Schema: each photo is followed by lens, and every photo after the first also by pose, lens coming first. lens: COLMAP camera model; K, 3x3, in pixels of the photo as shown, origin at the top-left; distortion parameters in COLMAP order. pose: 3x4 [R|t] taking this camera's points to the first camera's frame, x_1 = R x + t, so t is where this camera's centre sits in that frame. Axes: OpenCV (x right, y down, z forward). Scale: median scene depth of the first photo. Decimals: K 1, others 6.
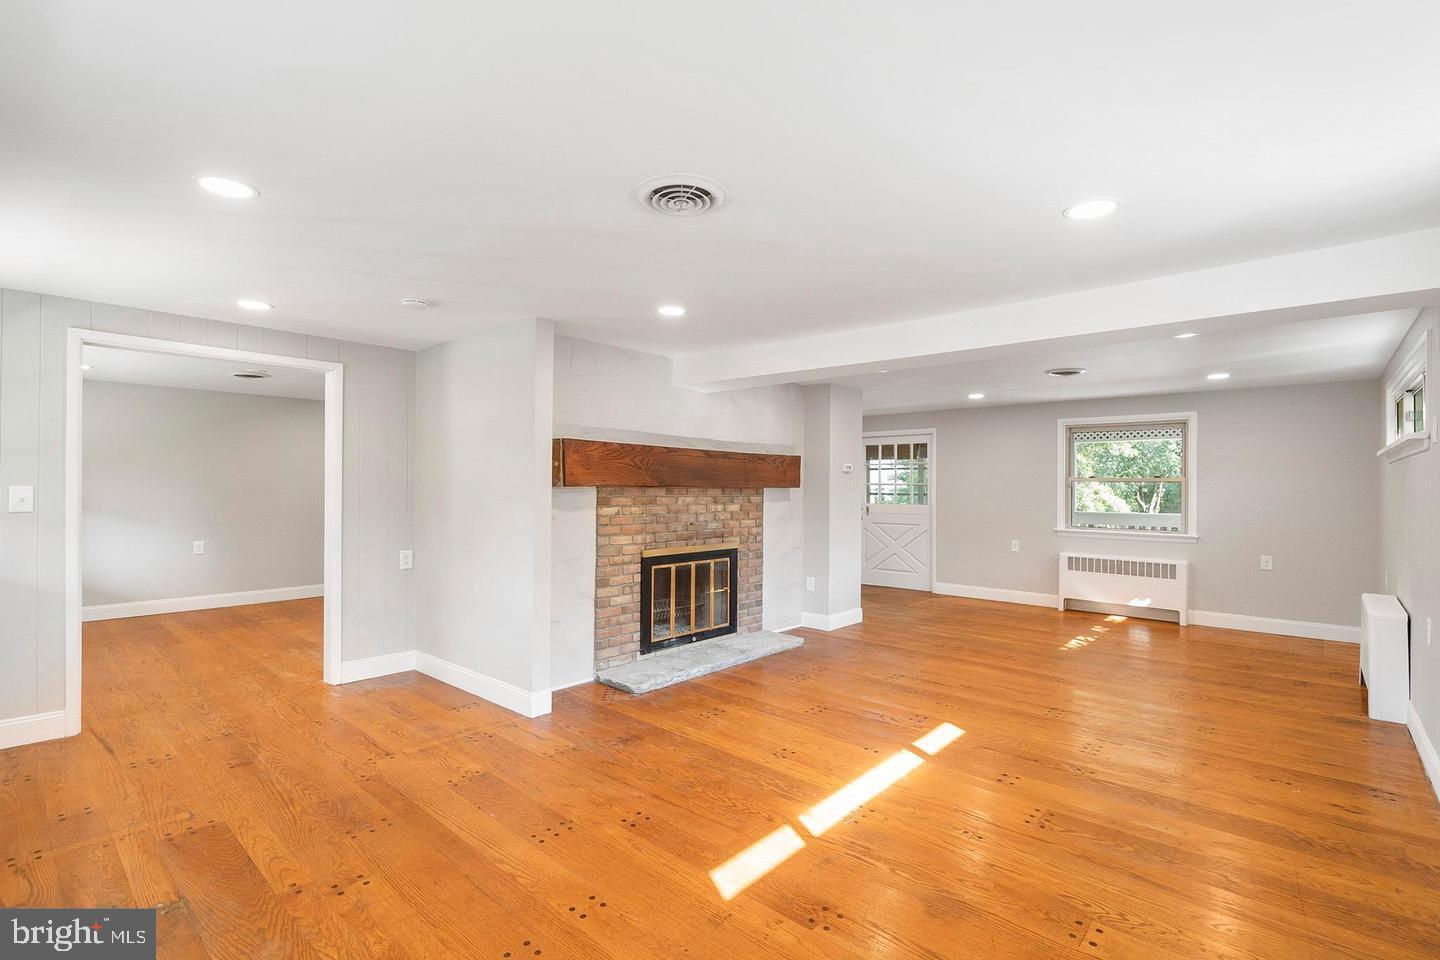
lens RADIAL K [[659.5, 0, 720.0], [0, 659.5, 480.0], [0, 0, 1]] dist [-0.005682, 0.000381]
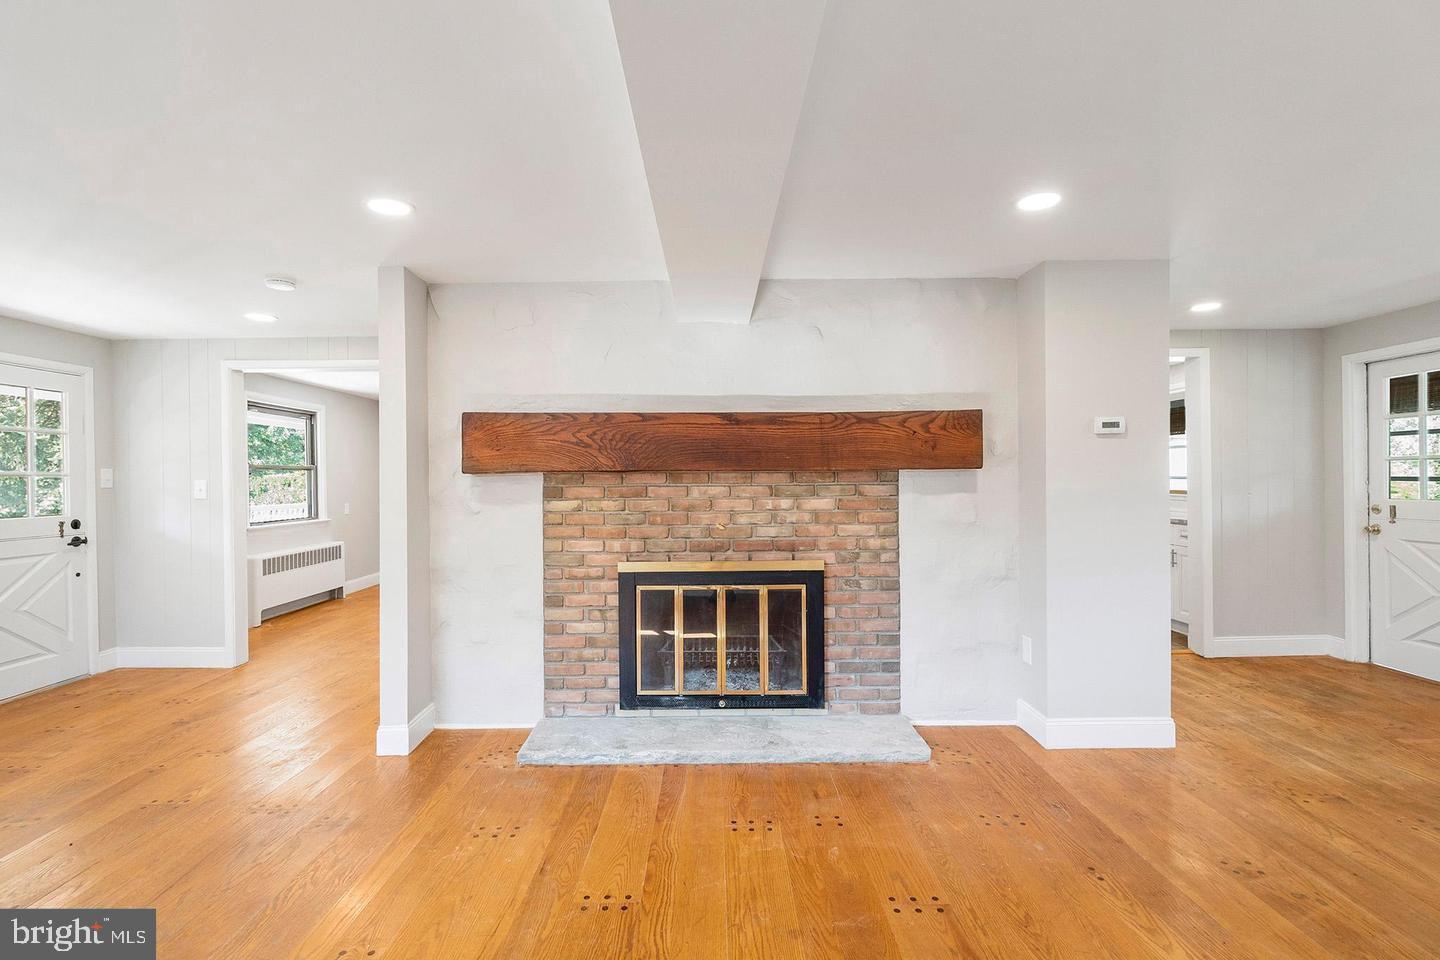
lens RADIAL K [[674.8, 0, 720.0], [0, 674.8, 480.0], [0, 0, 1]] dist [-0.008787, 0.000771]
pose [[0.670768, -0.012250, -0.741566, 0.463121], [0.021354, 0.999768, 0.002800, 0.017840], [0.741360, -0.017714, 0.670874, 0.560851]]
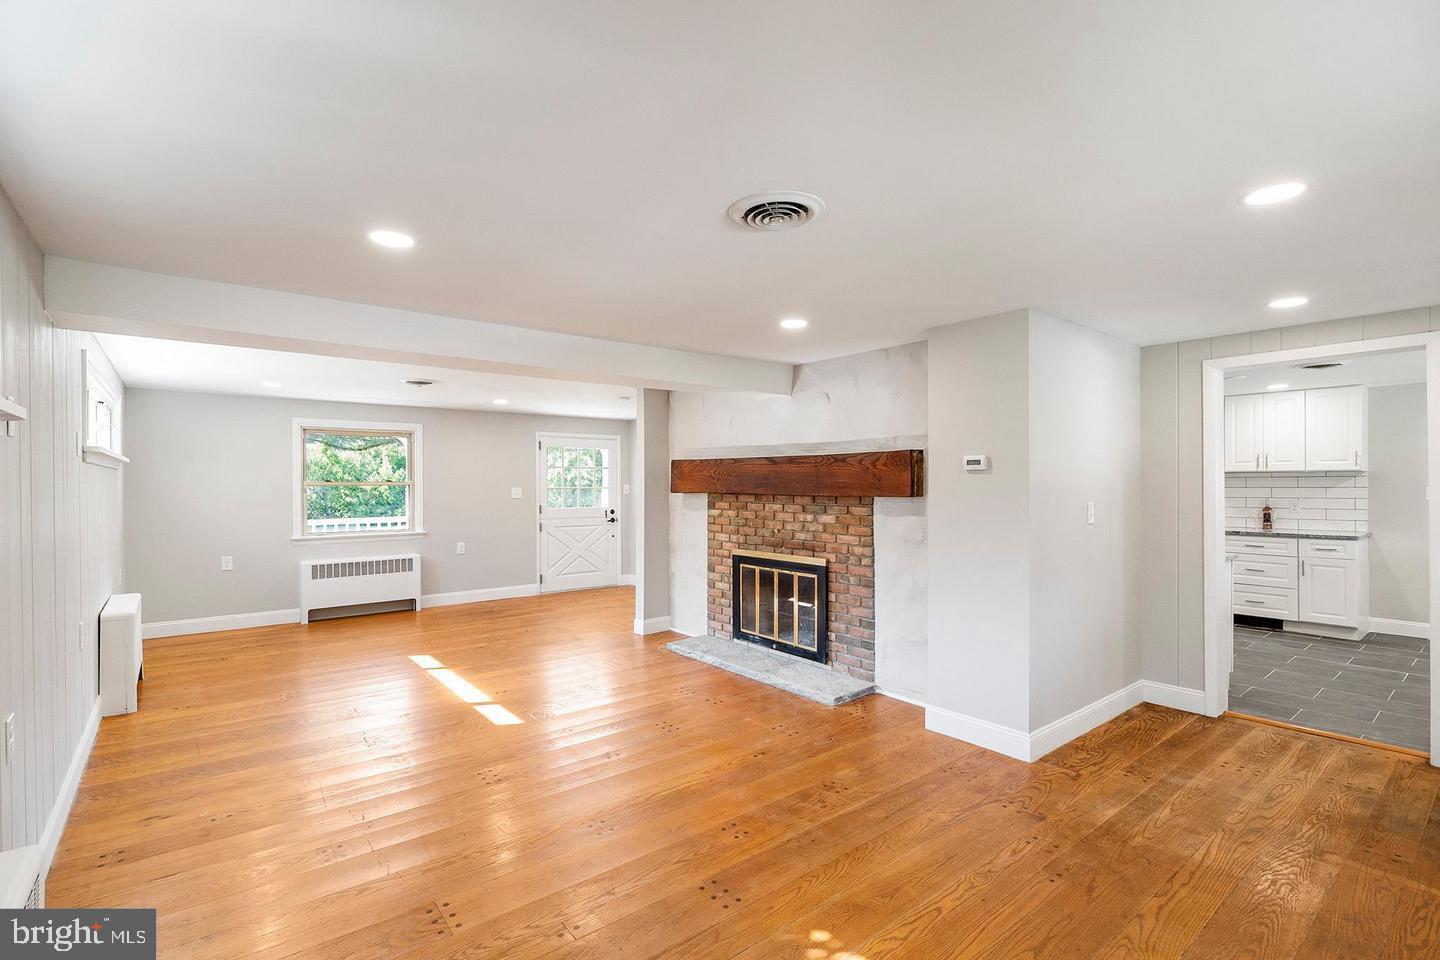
lens RADIAL K [[674.8, 0, 720.0], [0, 674.8, 480.0], [0, 0, 1]] dist [-0.008787, 0.000771]
pose [[-0.161593, -0.013420, -0.986766, 0.998646], [0.007587, 0.999861, -0.014840, 0.003418], [0.986828, -0.009885, -0.161468, 1.099193]]
